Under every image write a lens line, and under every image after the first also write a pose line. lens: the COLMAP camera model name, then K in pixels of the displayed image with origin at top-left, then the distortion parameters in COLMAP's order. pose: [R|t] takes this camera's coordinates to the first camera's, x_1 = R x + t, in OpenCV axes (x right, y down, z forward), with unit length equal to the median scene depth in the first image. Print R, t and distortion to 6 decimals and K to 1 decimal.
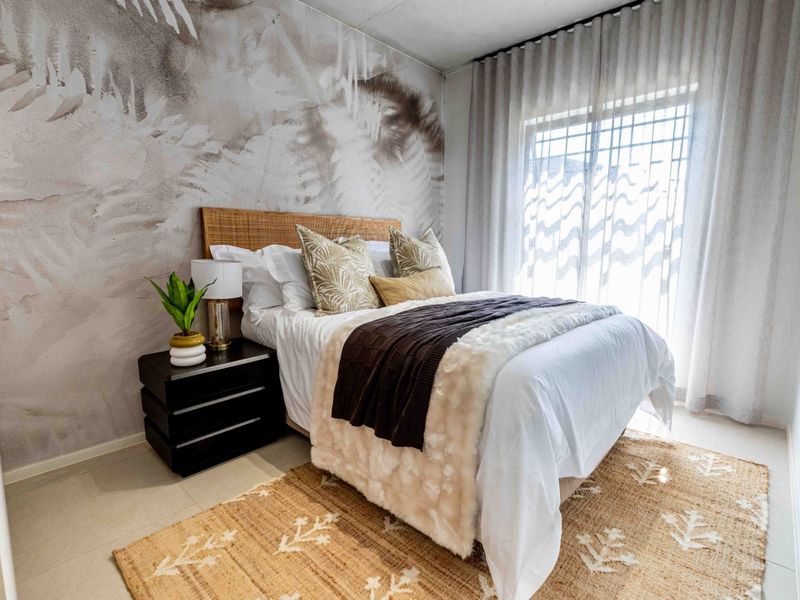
lens RADIAL K [[399.5, 0, 400.0], [0, 399.5, 300.0], [0, 0, 1]] dist [-0.000573, 0.000041]
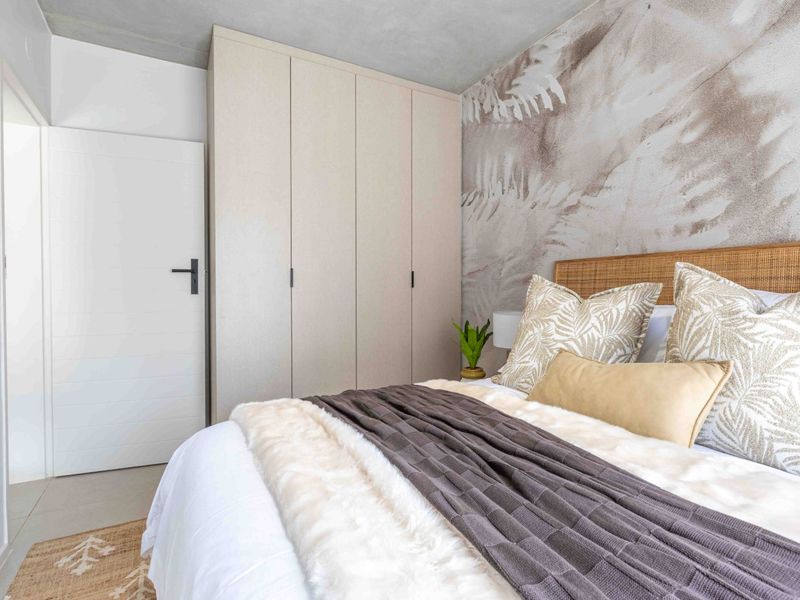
lens RADIAL K [[409.4, 0, 400.0], [0, 409.4, 300.0], [0, 0, 1]] dist [-0.003664, -0.000212]
pose [[-0.309390, 0.012634, -0.950851, 0.575453], [-0.133140, 0.989487, 0.056469, -0.128900], [0.941569, 0.144067, -0.304455, 0.877645]]
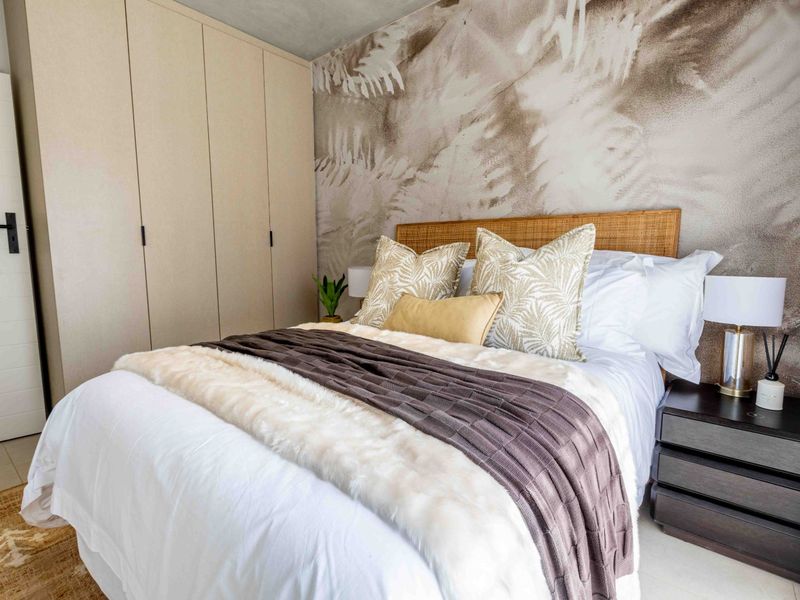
lens RADIAL K [[399.5, 0, 400.0], [0, 399.5, 300.0], [0, 0, 1]] dist [-0.000573, 0.000041]
pose [[0.061615, 0.113046, -0.991677, 0.705219], [-0.134466, 0.985448, 0.103981, -0.120643], [0.989001, 0.126940, 0.075920, 0.864131]]
